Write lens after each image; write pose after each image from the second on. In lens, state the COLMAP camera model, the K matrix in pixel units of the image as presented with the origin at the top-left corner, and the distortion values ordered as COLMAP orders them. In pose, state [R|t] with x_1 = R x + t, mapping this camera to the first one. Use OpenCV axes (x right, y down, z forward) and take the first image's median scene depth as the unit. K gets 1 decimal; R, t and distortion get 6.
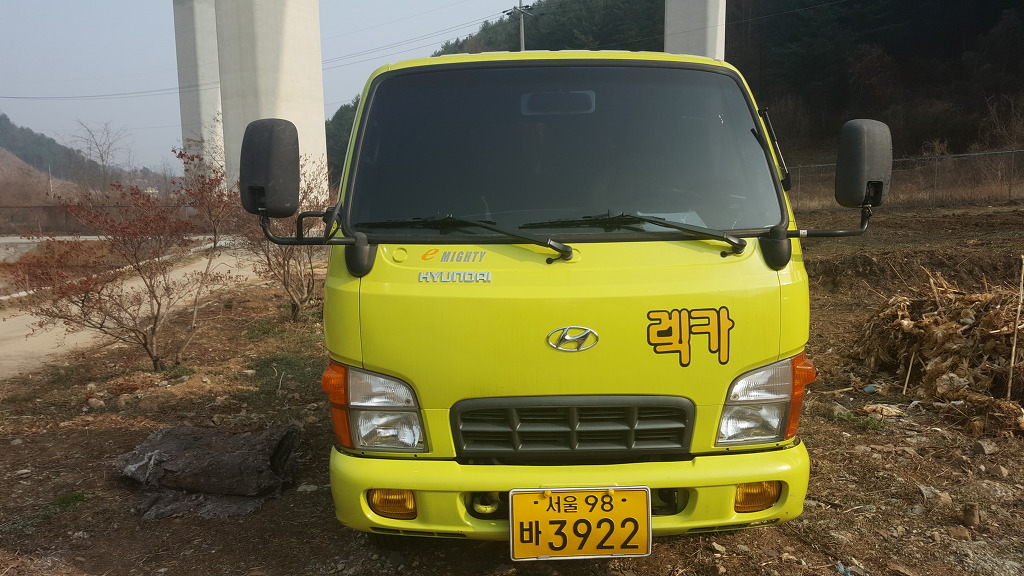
lens RADIAL K [[818.1, 0, 512.9], [0, 818.1, 279.2], [0, 0, 1]] dist [0.042312, -0.005568]
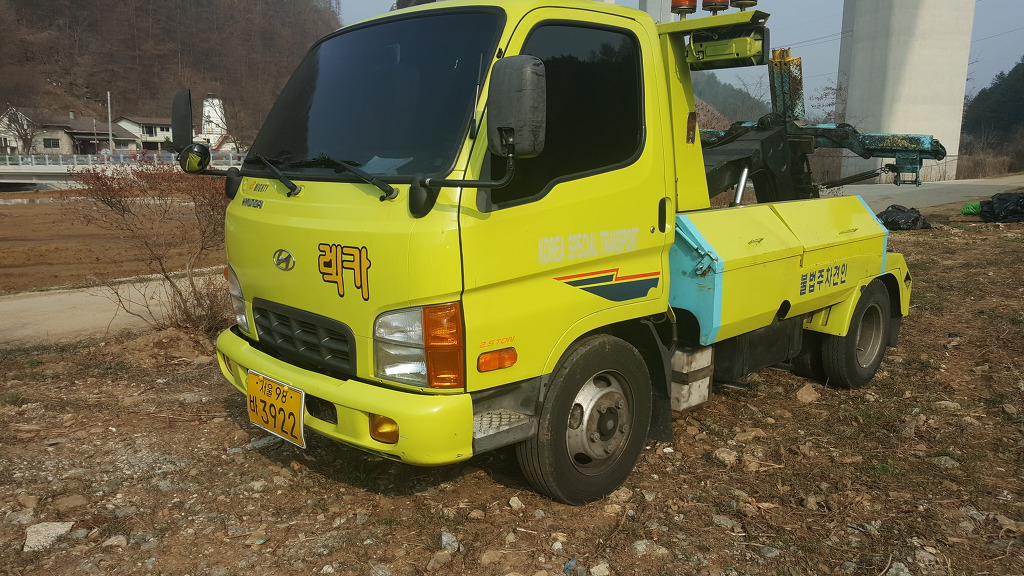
lens RADIAL K [[818.1, 0, 515.8], [0, 818.1, 296.4], [0, 0, 1]] dist [0.042312, -0.005568]
pose [[0.673588, 0.145866, -0.724570, 1.177620], [-0.087021, 0.989165, 0.118235, -0.046225], [0.733966, -0.016588, 0.678983, 0.418454]]
